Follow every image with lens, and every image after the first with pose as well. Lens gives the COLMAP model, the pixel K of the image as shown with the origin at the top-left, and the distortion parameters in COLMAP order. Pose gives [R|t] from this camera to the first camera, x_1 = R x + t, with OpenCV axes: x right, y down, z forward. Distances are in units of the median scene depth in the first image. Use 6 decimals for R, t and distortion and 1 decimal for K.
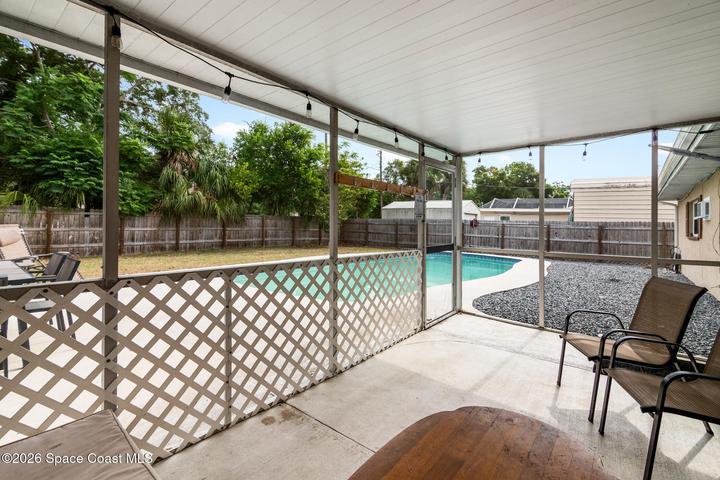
lens RADIAL K [[338.7, 0, 360.8], [0, 338.7, 232.1], [0, 0, 1]] dist [-0.003368, 0.001306]
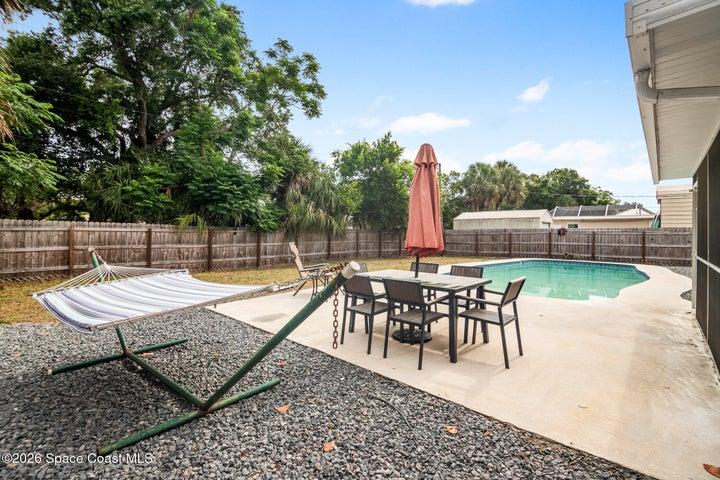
lens RADIAL K [[338.7, 0, 363.3], [0, 338.7, 222.6], [0, 0, 1]] dist [-0.003368, 0.001306]
pose [[0.997864, -0.025790, -0.060027, -0.227590], [0.022104, 0.997876, -0.061277, -0.003774], [0.061480, 0.059819, 0.996314, -0.083461]]
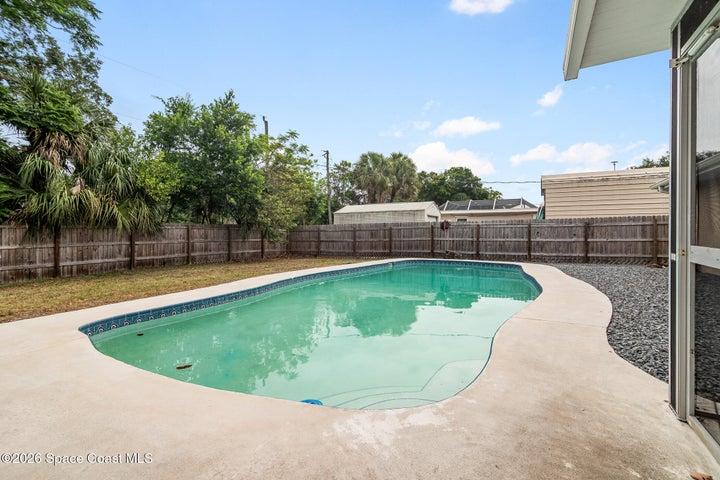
lens RADIAL K [[338.7, 0, 356.5], [0, 338.7, 227.2], [0, 0, 1]] dist [-0.003368, 0.001306]
pose [[0.985205, -0.032611, 0.168247, -0.042790], [0.039634, 0.998470, -0.038554, 0.004037], [-0.166732, 0.044652, 0.984991, 0.186214]]
